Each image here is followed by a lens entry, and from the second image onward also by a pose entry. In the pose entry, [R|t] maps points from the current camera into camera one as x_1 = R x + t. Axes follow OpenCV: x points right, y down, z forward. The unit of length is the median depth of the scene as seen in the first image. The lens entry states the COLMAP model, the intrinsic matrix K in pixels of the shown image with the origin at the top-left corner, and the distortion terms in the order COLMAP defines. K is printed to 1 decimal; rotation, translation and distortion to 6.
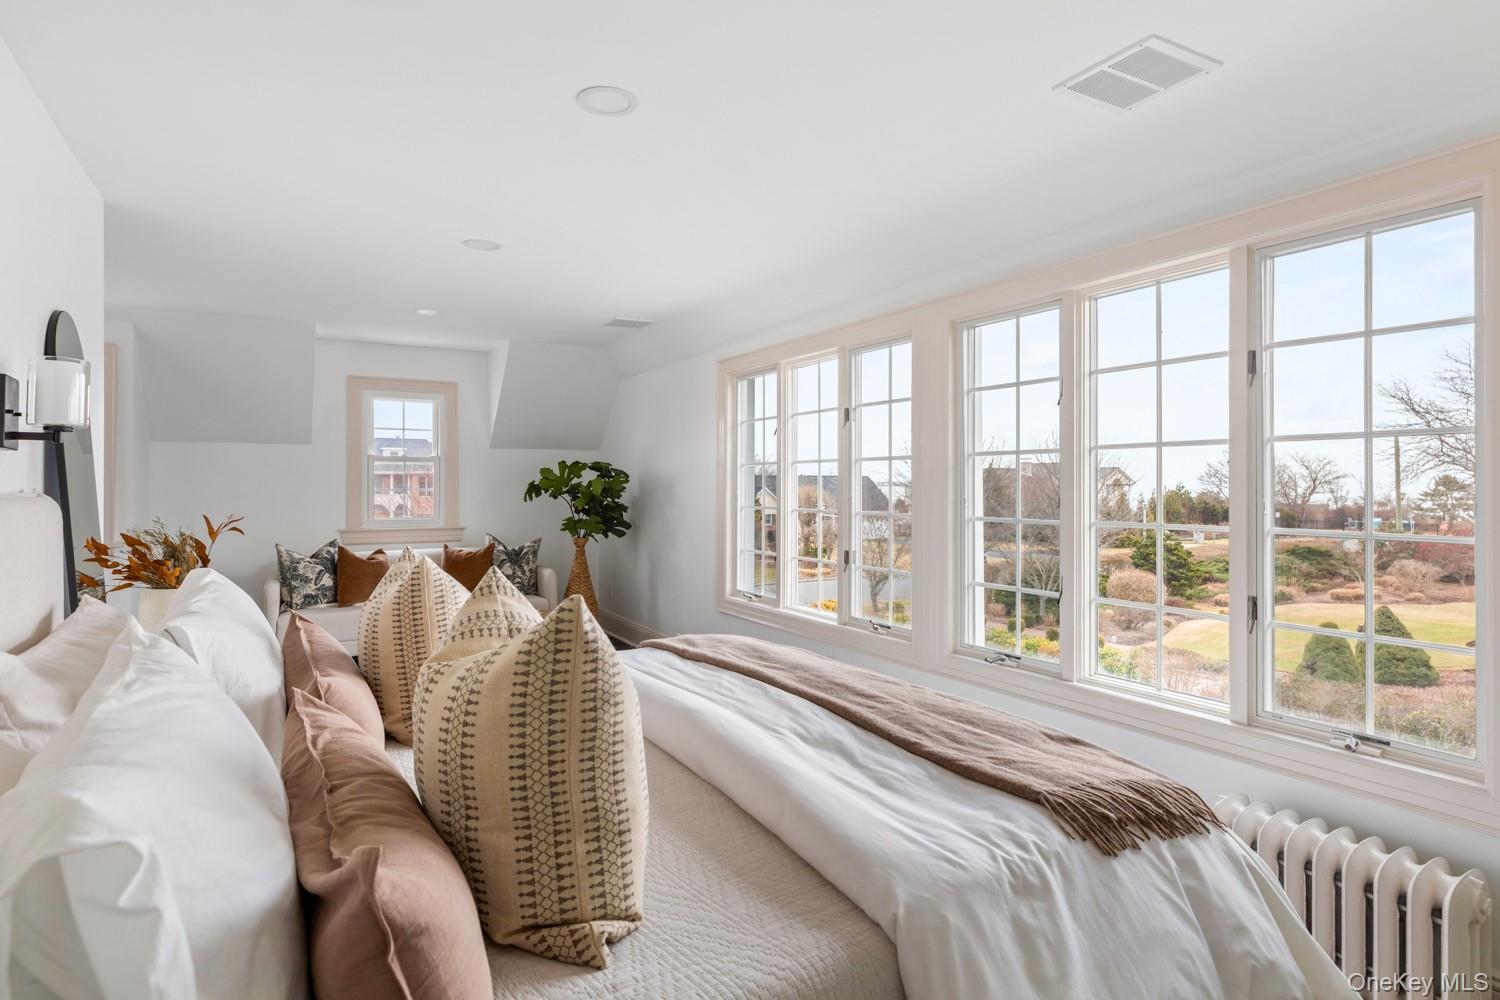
lens RADIAL K [[824.9, 0, 749.3], [0, 824.9, 491.2], [0, 0, 1]] dist [0.000335, 0.000021]
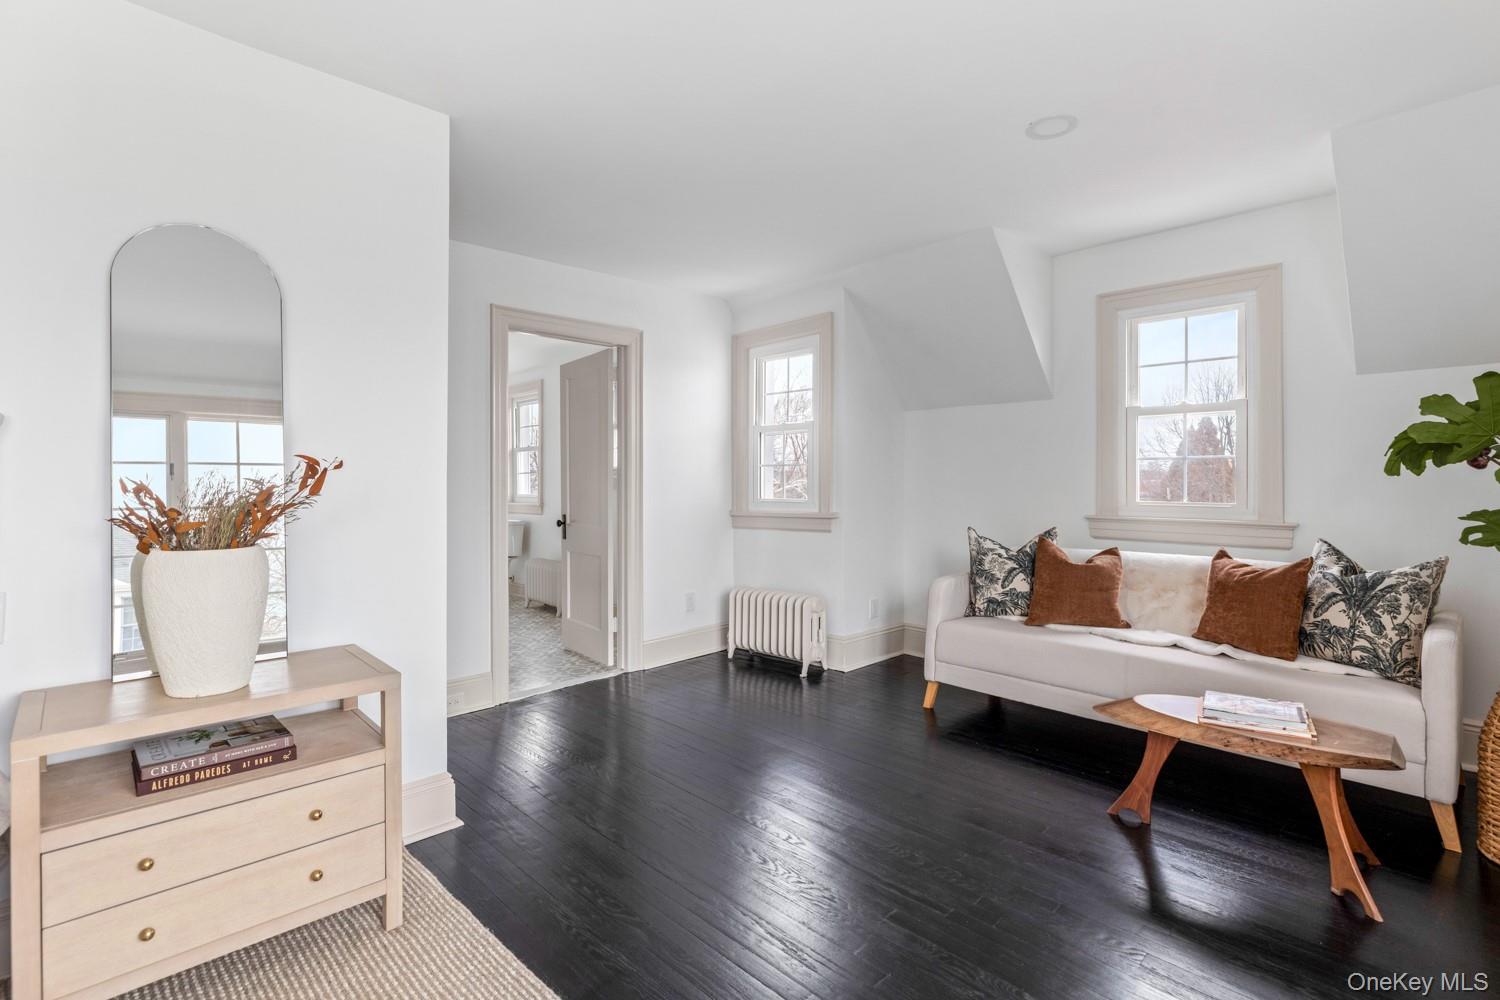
lens RADIAL K [[699.8, 0, 748.8], [0, 699.8, 490.7], [0, 0, 1]] dist [0.003344, 0.000518]
pose [[0.267032, 0.016581, -0.963545, 0.007897], [-0.012420, 0.999828, 0.013763, 0.021107], [0.963608, 0.008292, 0.267192, 0.581037]]
